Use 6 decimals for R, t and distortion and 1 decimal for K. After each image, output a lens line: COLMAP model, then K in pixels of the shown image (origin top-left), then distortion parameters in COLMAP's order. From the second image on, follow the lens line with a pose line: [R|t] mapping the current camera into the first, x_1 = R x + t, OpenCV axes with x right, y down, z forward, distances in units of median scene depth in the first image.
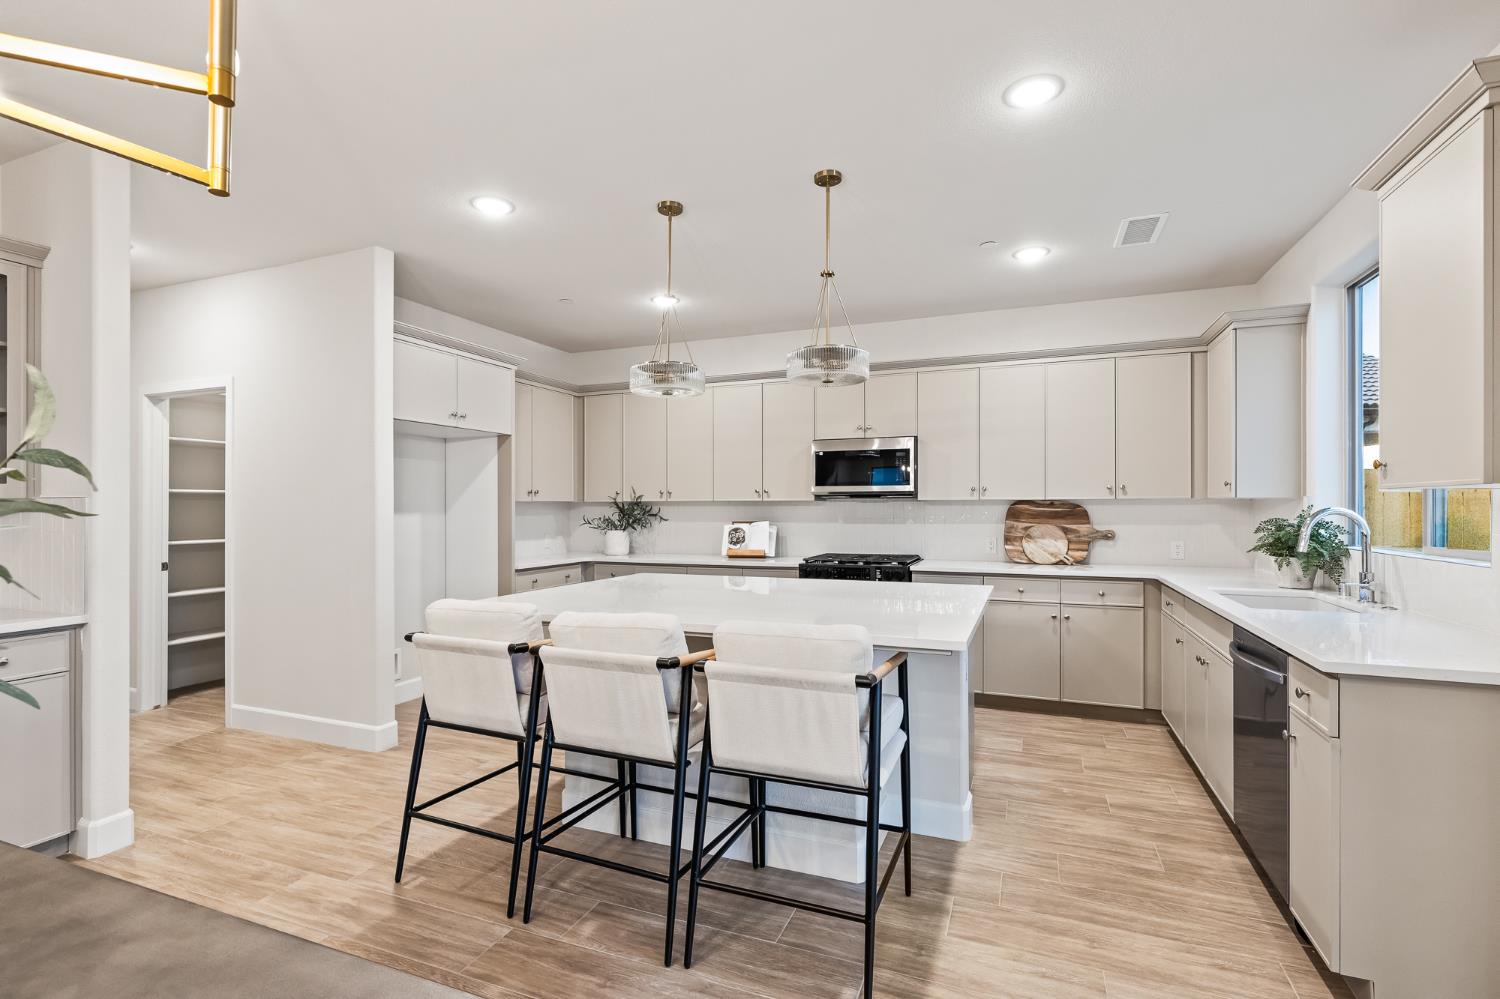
lens RADIAL K [[700.5, 0, 754.0], [0, 700.5, 503.9], [0, 0, 1]] dist [0.000552, 0.000097]
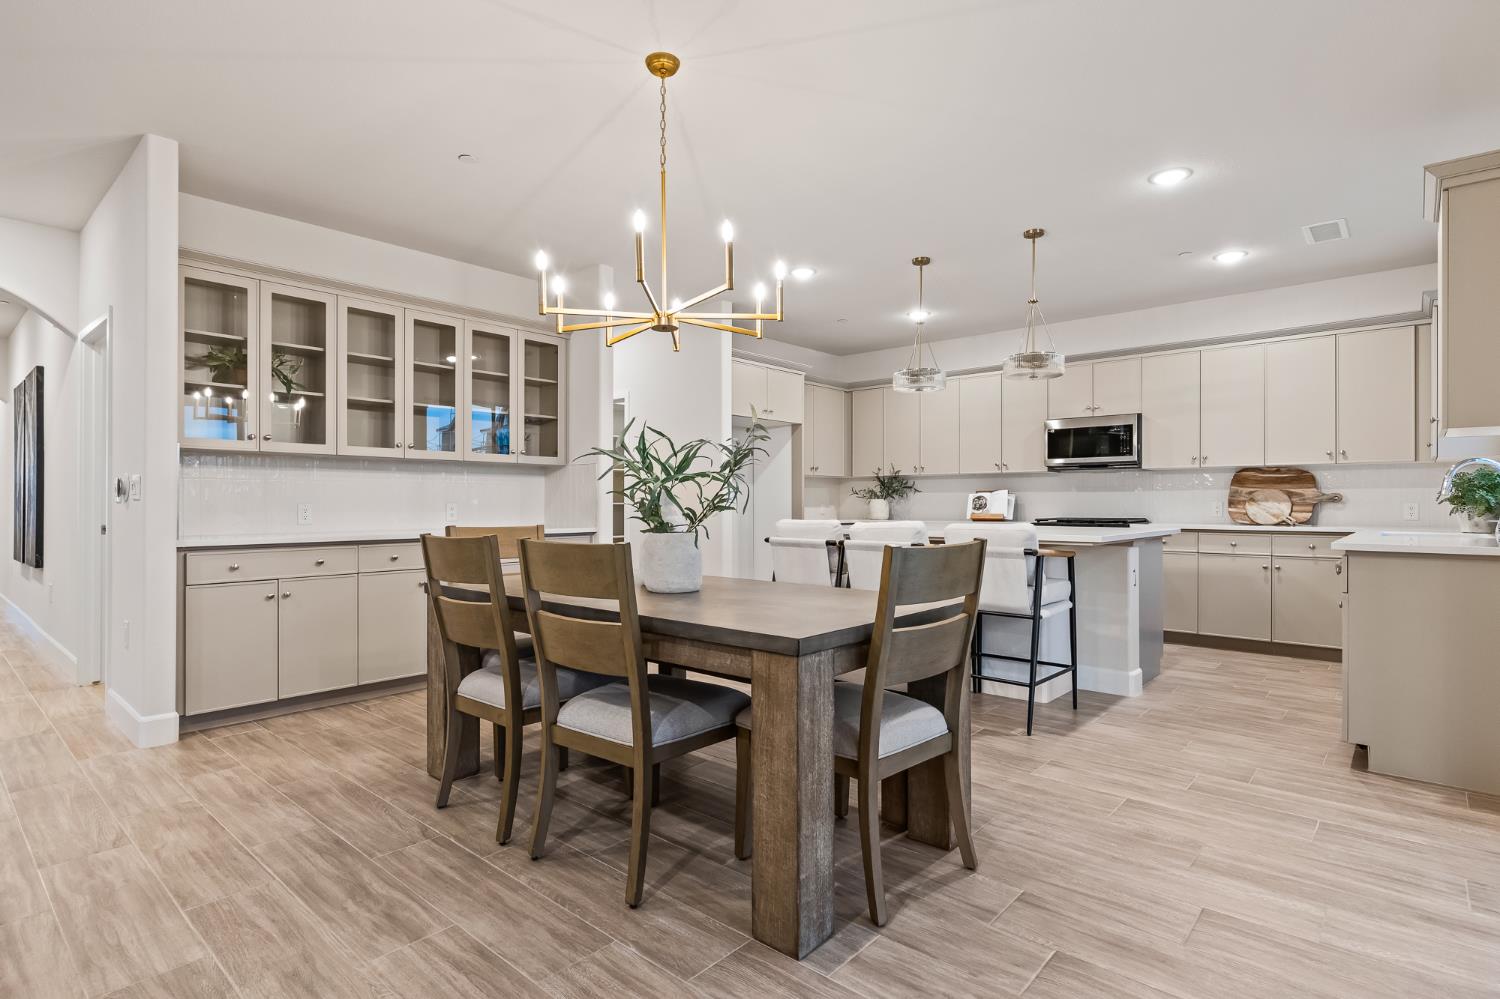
lens RADIAL K [[764.0, 0, 749.1], [0, 764.0, 502.7], [0, 0, 1]] dist [0.003639, 0.000507]
pose [[0.940139, 0.001734, -0.340788, 0.056920], [-0.000323, 0.999991, 0.004196, 0.046116], [0.340792, -0.003835, 0.940131, -0.407646]]
